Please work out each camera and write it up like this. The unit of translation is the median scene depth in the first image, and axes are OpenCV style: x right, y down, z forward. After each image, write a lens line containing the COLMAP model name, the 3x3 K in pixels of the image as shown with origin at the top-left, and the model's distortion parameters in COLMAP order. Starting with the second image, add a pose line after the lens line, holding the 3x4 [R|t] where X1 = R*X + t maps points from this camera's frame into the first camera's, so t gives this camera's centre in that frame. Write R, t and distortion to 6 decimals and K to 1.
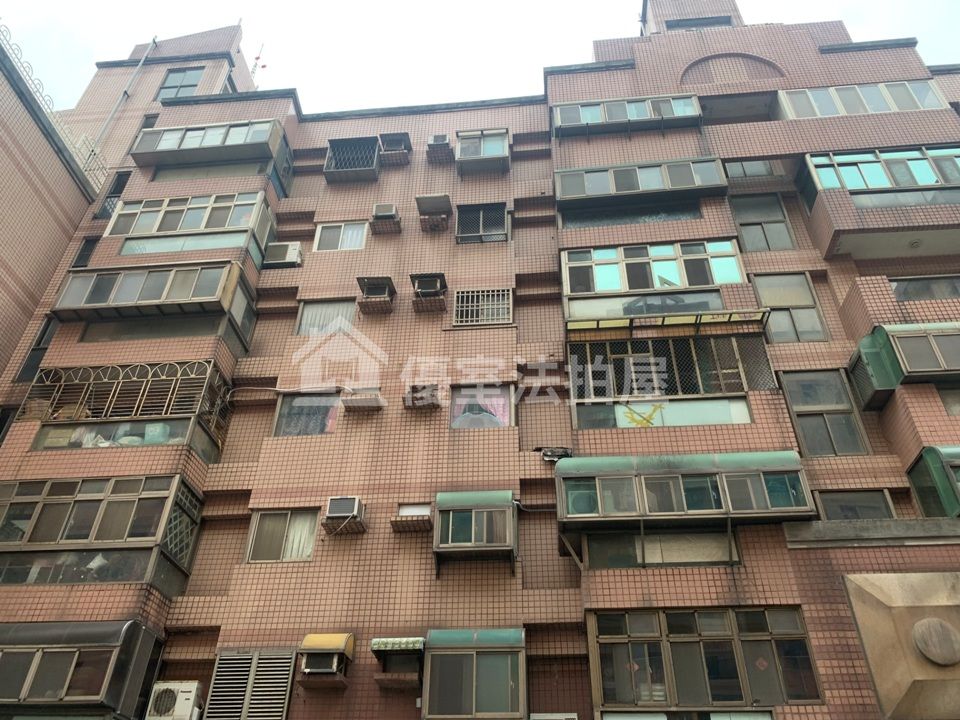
lens RADIAL K [[733.9, 0, 483.1], [0, 733.9, 353.1], [0, 0, 1]] dist [0.017222, -0.016959]
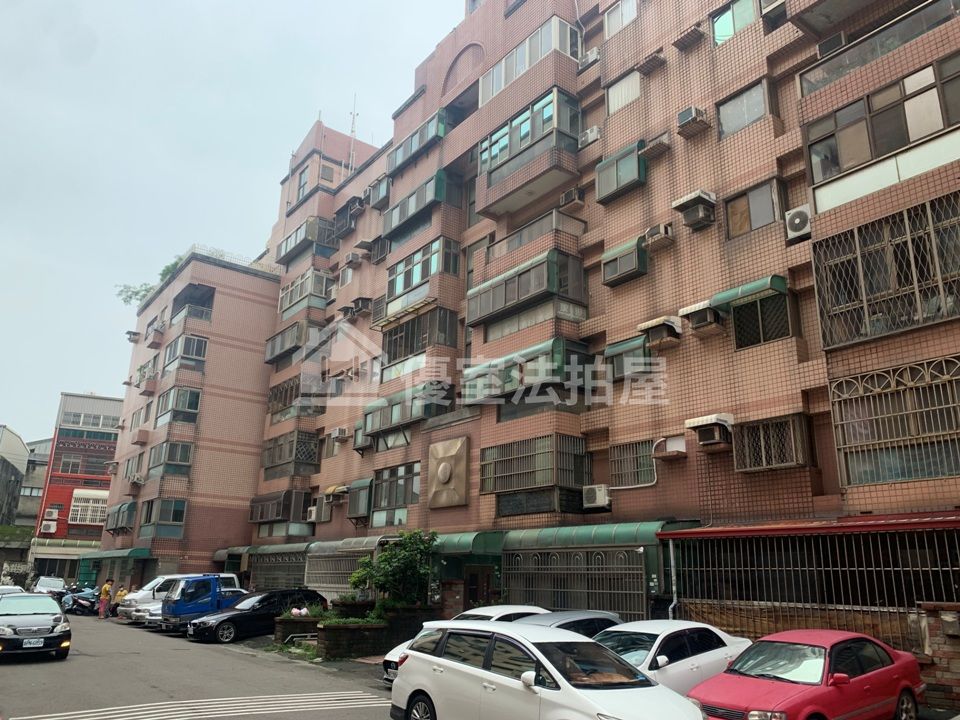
lens RADIAL K [[733.9, 0, 473.9], [0, 733.9, 368.2], [0, 0, 1]] dist [0.017222, -0.016959]
pose [[0.672369, -0.204777, -0.711327, 1.683340], [0.440303, 0.883122, 0.161955, -0.142668], [0.595024, -0.422093, 0.683948, -0.215758]]
